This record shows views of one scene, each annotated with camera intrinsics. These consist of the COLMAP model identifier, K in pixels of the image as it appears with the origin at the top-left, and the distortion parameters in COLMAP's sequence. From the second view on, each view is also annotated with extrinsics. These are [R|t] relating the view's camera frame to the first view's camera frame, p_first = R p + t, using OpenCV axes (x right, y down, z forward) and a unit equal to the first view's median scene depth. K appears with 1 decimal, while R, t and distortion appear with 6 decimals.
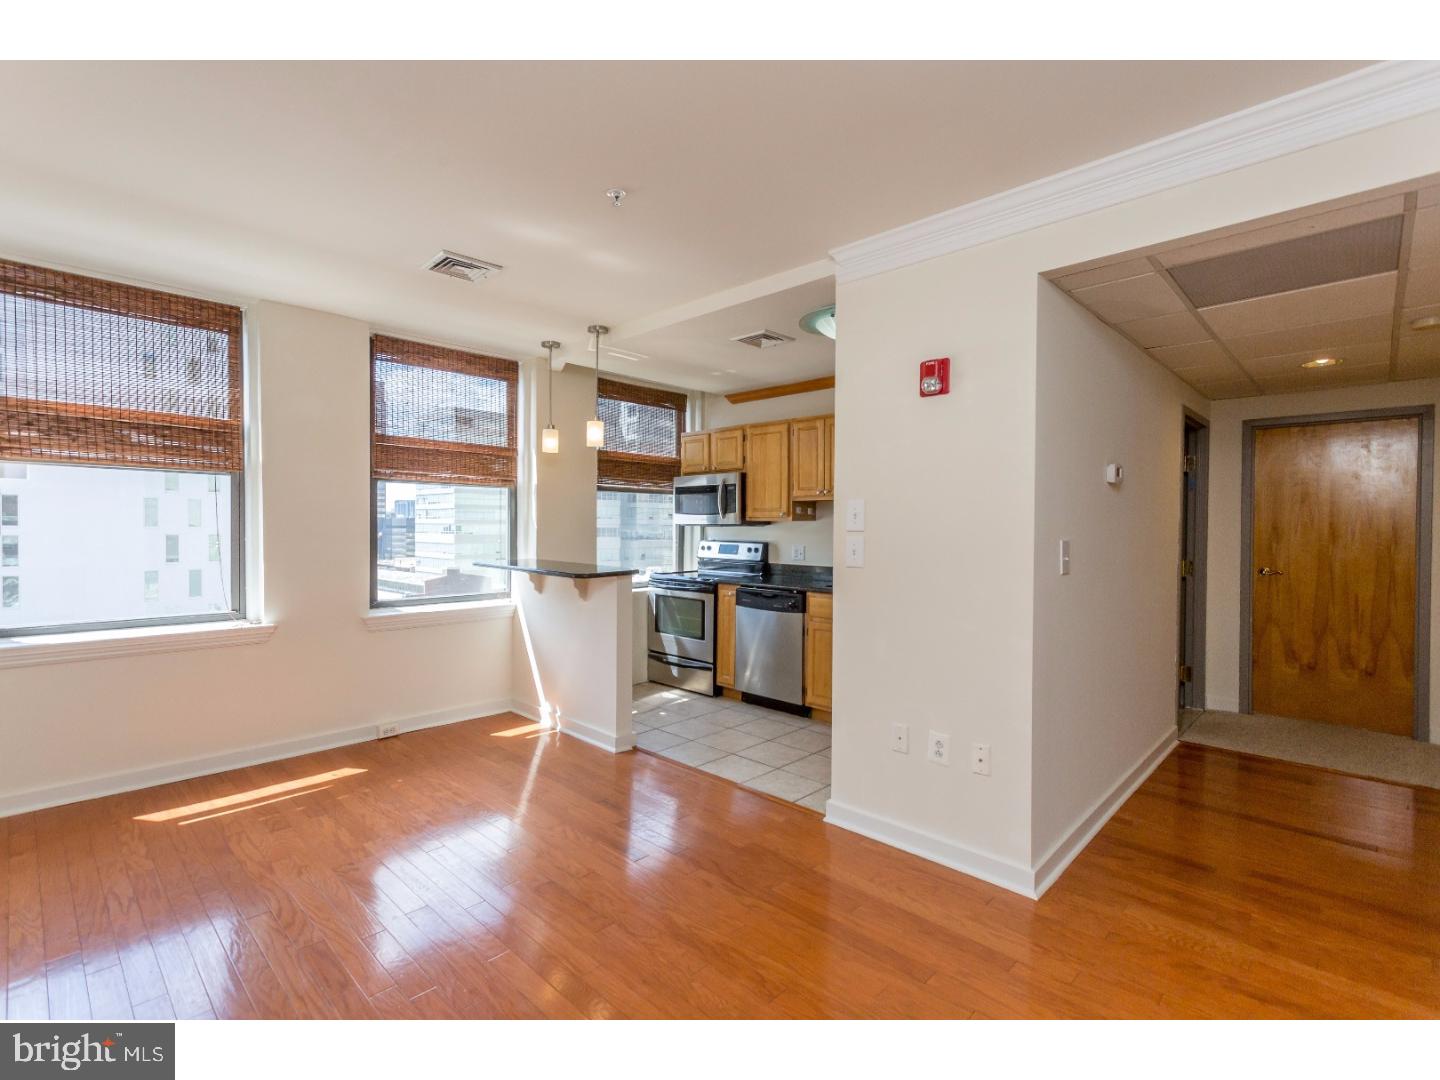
lens RADIAL K [[676.7, 0, 717.0], [0, 676.7, 538.3], [0, 0, 1]] dist [0.006561, 0.002336]
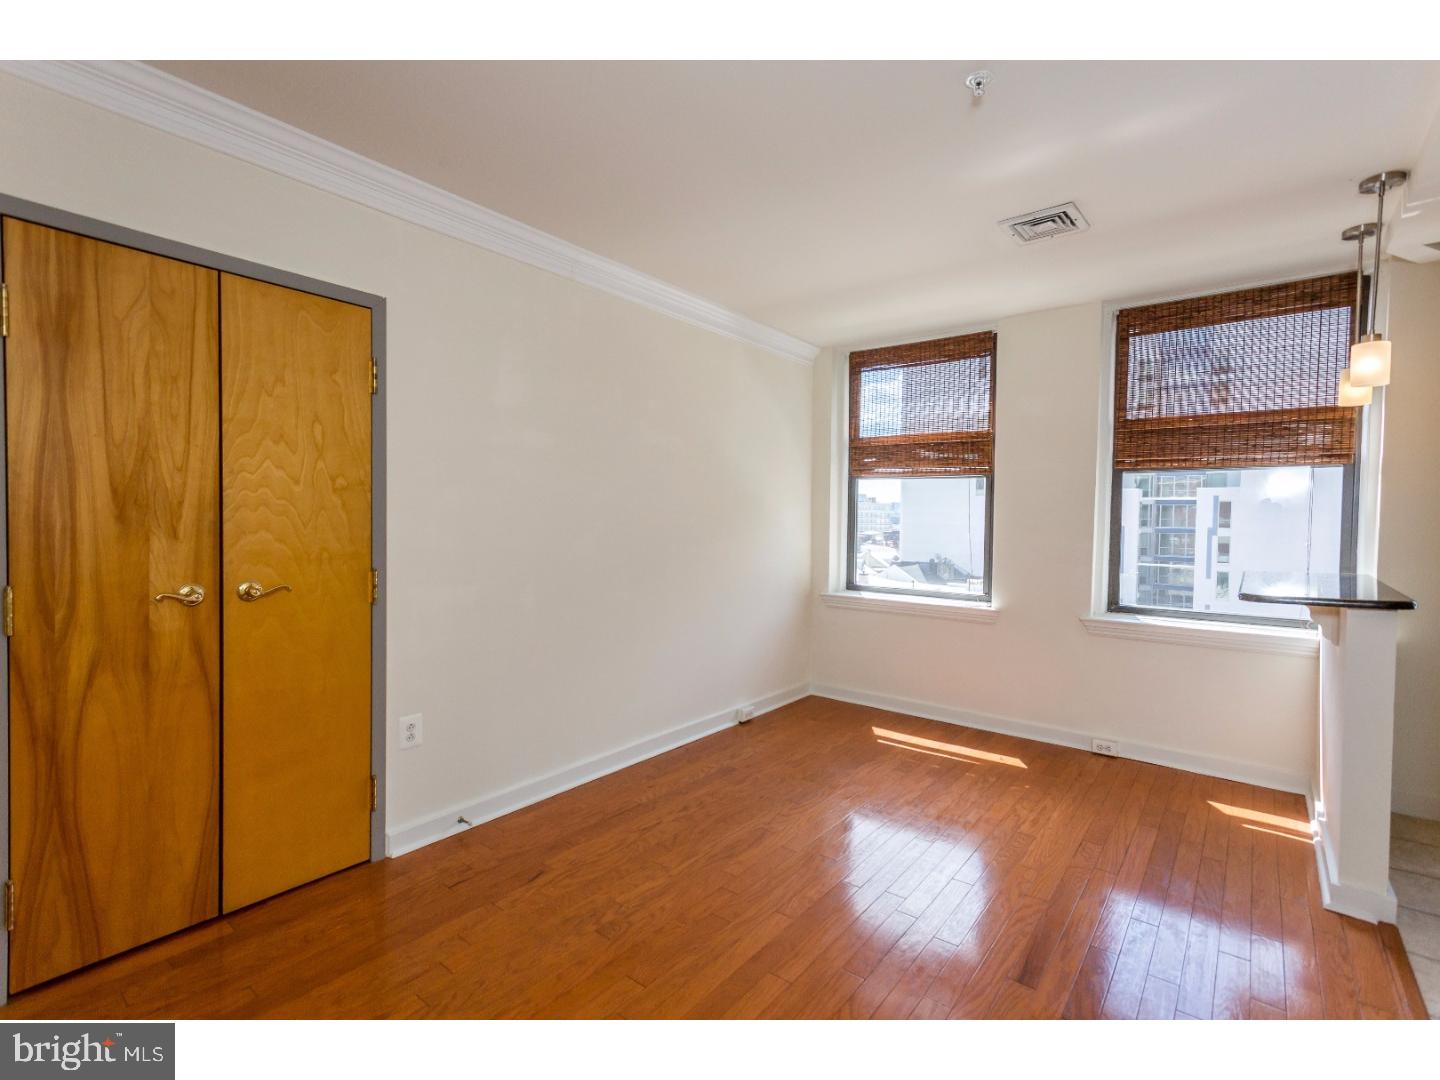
lens RADIAL K [[676.7, 0, 717.4], [0, 676.7, 538.3], [0, 0, 1]] dist [0.006561, 0.002336]
pose [[0.096897, 0.024748, -0.994987, 0.309840], [-0.030360, 0.999299, 0.021899, 0.000208], [0.994831, 0.028086, 0.097581, 0.335192]]
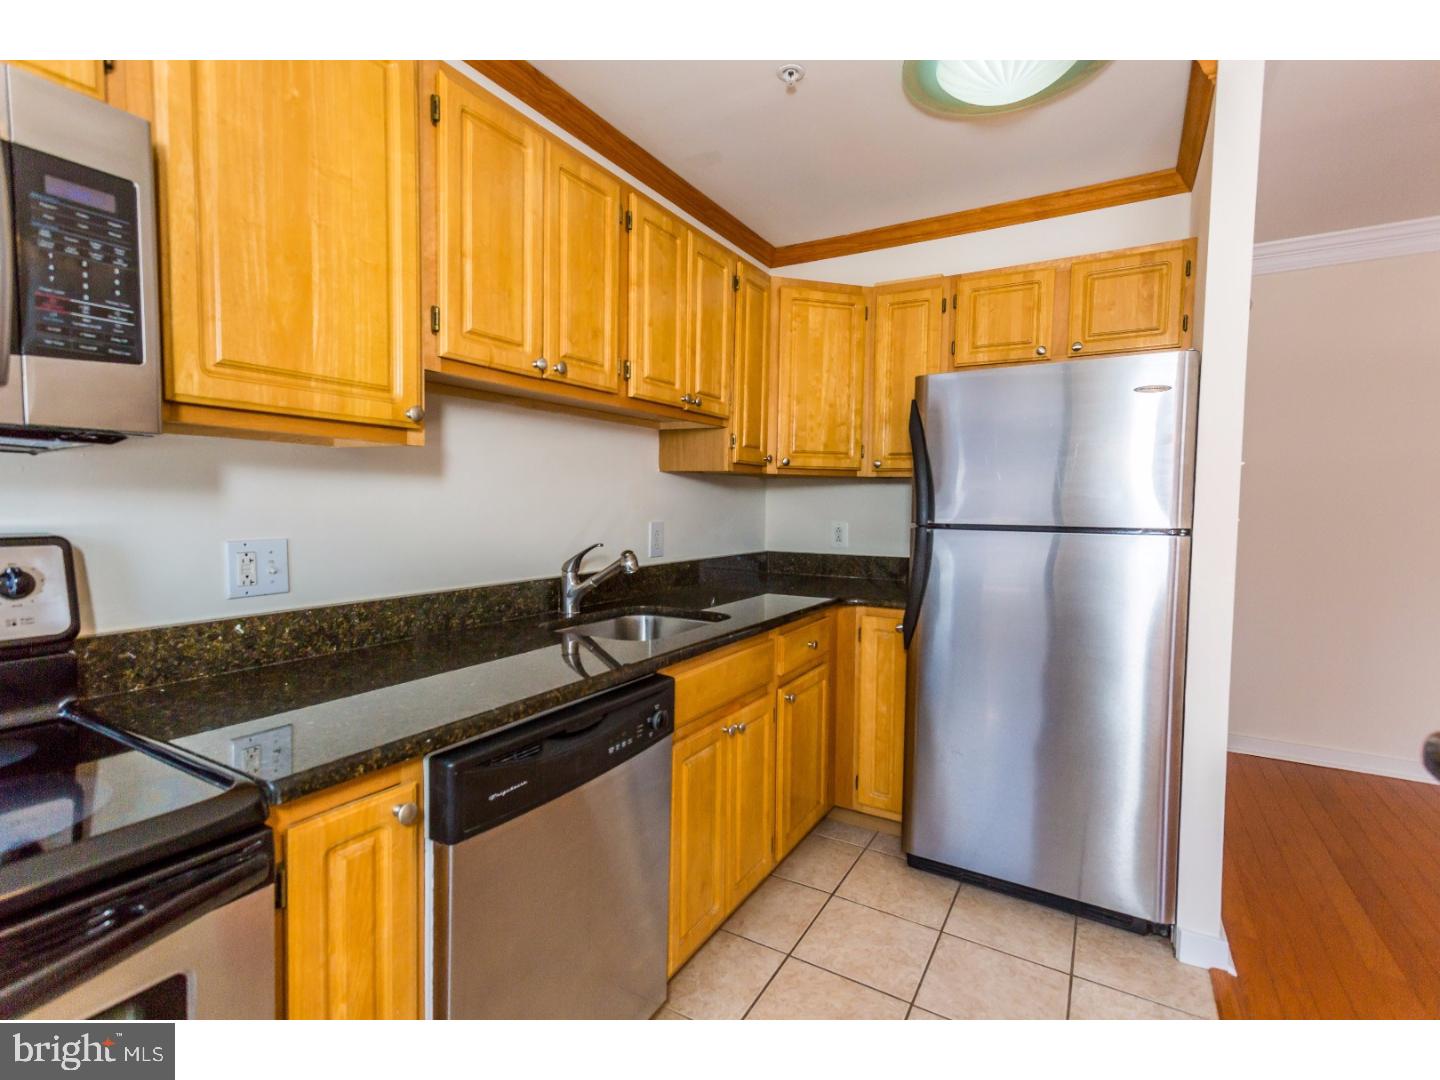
lens RADIAL K [[676.7, 0, 715.3], [0, 676.7, 537.6], [0, 0, 1]] dist [0.006561, 0.002336]
pose [[-0.231928, -0.064117, 0.970618, -0.187766], [0.003952, 0.997755, 0.066854, -0.006968], [-0.972725, 0.019341, -0.231154, 1.000624]]
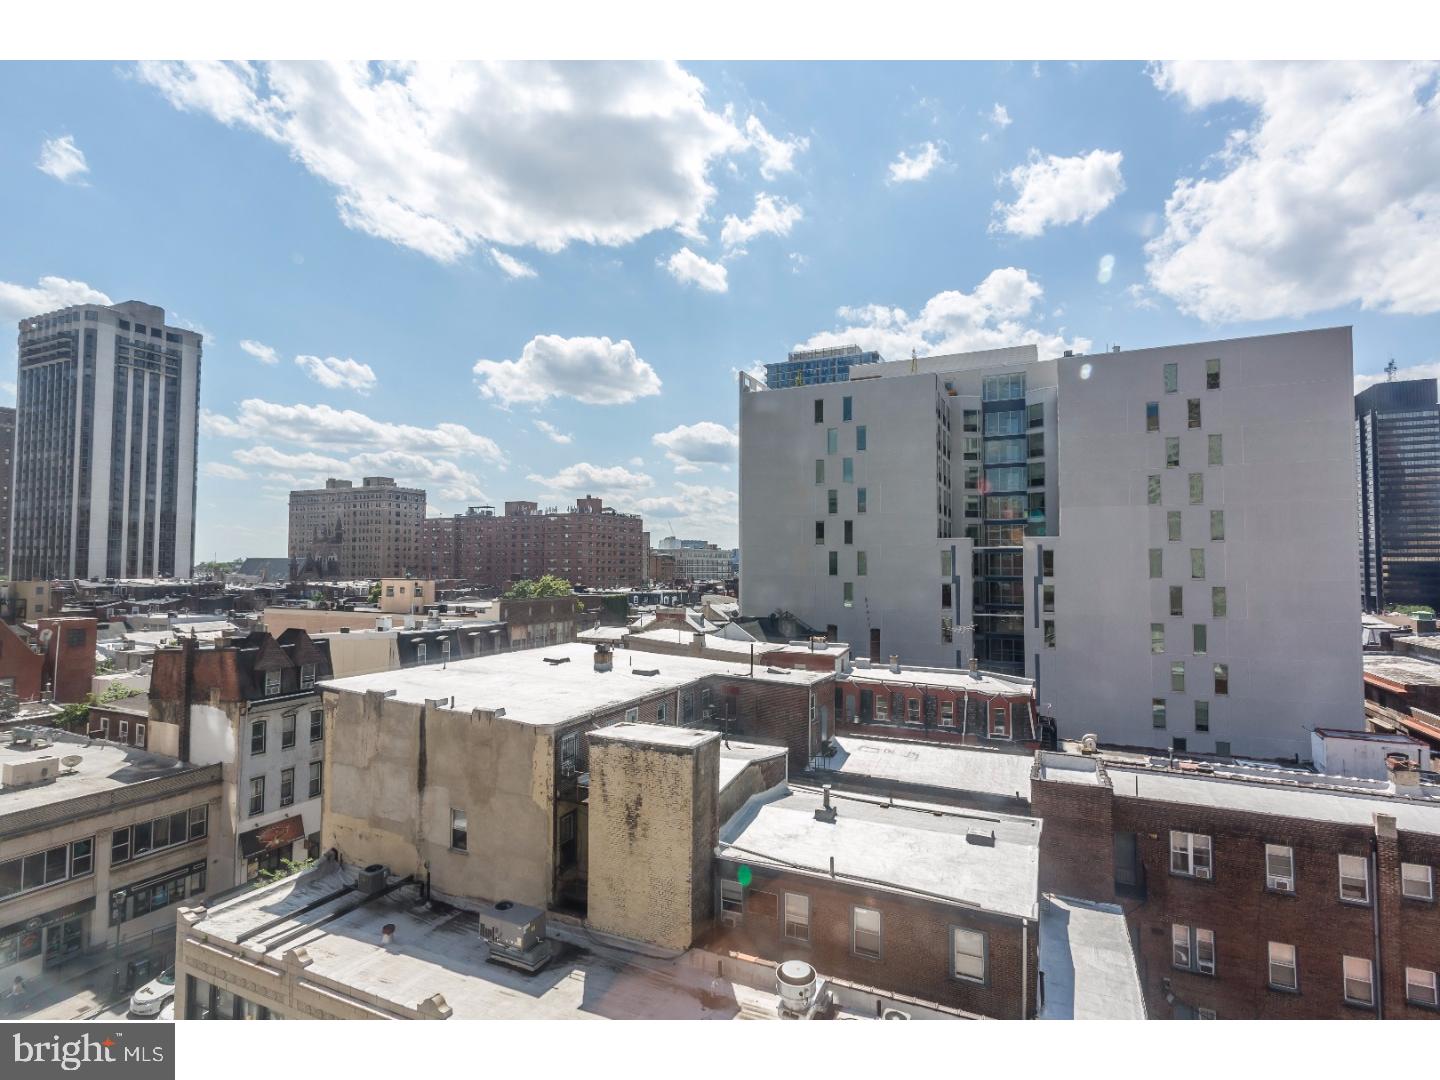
lens RADIAL K [[714.1, 0, 715.9], [0, 714.1, 541.4], [0, 0, 1]] dist [0.001872, 0.003515]
pose [[0.318776, -0.039900, -0.946990, -0.595467], [-0.017583, 0.998693, -0.047998, -0.107067], [0.947667, 0.031952, 0.317658, 0.737049]]
